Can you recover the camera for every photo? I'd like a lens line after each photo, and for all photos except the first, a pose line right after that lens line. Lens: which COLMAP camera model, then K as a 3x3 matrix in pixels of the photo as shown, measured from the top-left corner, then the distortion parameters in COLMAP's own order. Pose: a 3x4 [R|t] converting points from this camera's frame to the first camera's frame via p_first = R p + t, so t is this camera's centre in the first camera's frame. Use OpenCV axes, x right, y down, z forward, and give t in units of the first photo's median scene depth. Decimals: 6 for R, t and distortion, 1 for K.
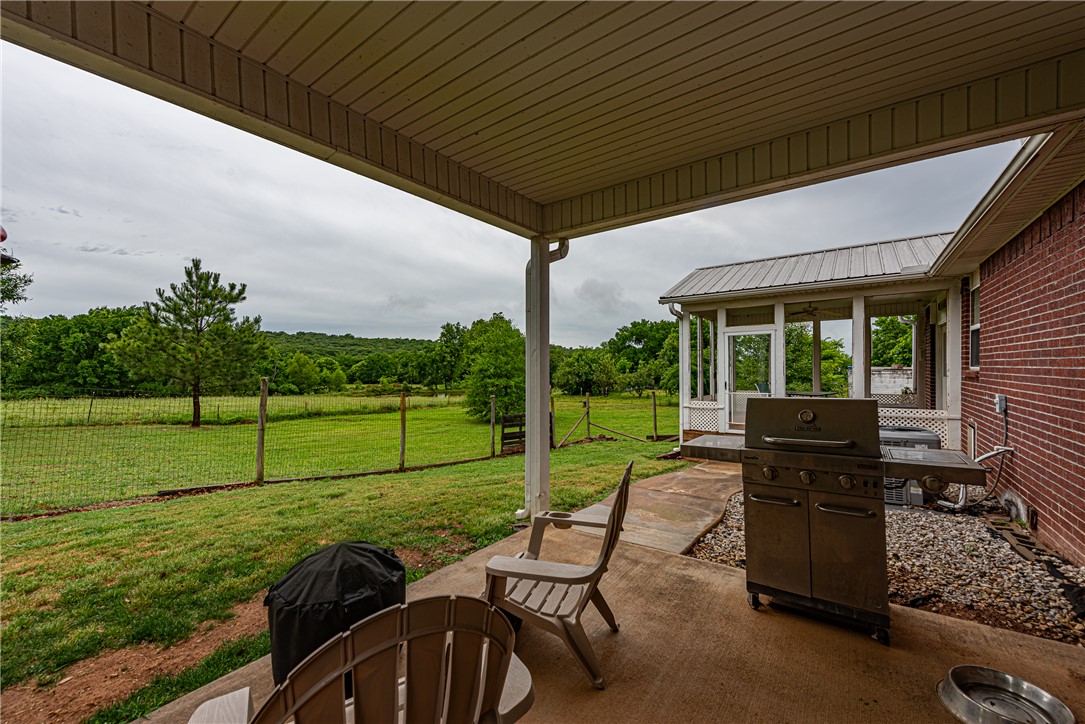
lens RADIAL K [[424.0, 0, 547.0], [0, 424.0, 367.8], [0, 0, 1]] dist [0.011611, 0.000212]
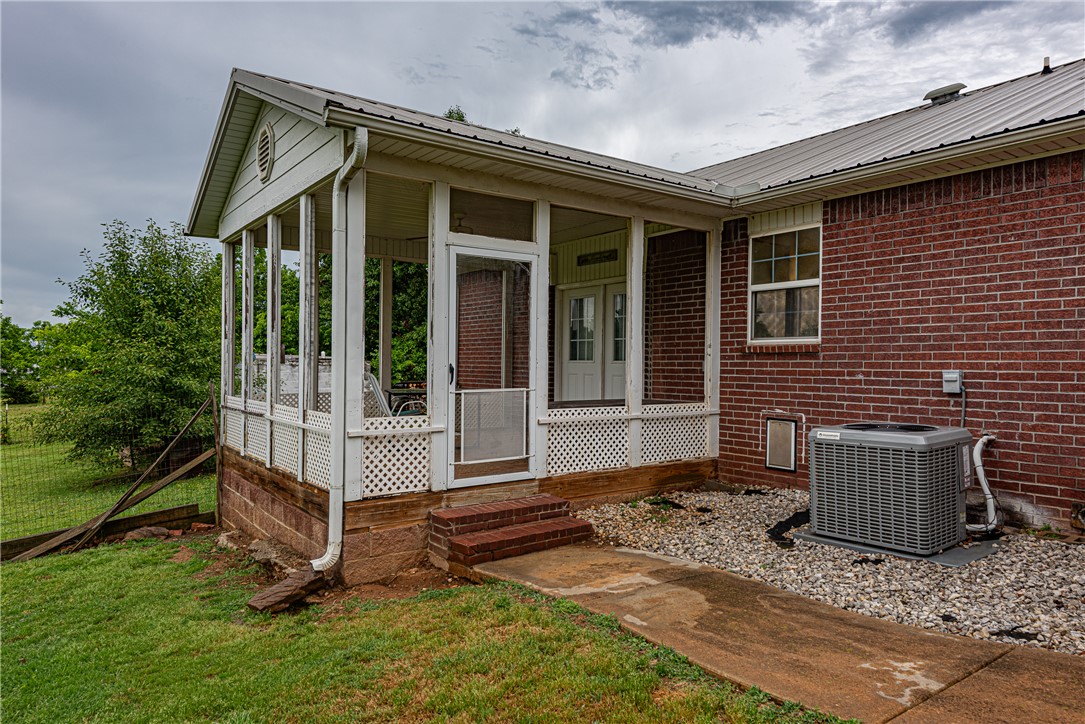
lens RADIAL K [[697.3, 0, 542.5], [0, 697.3, 362.0], [0, 0, 1]] dist [0.000826, 0.000312]
pose [[0.303777, 0.009499, 0.952696, -0.195581], [-0.010922, 0.999919, -0.006488, 0.034281], [-0.952680, -0.008434, 0.303856, 0.715086]]
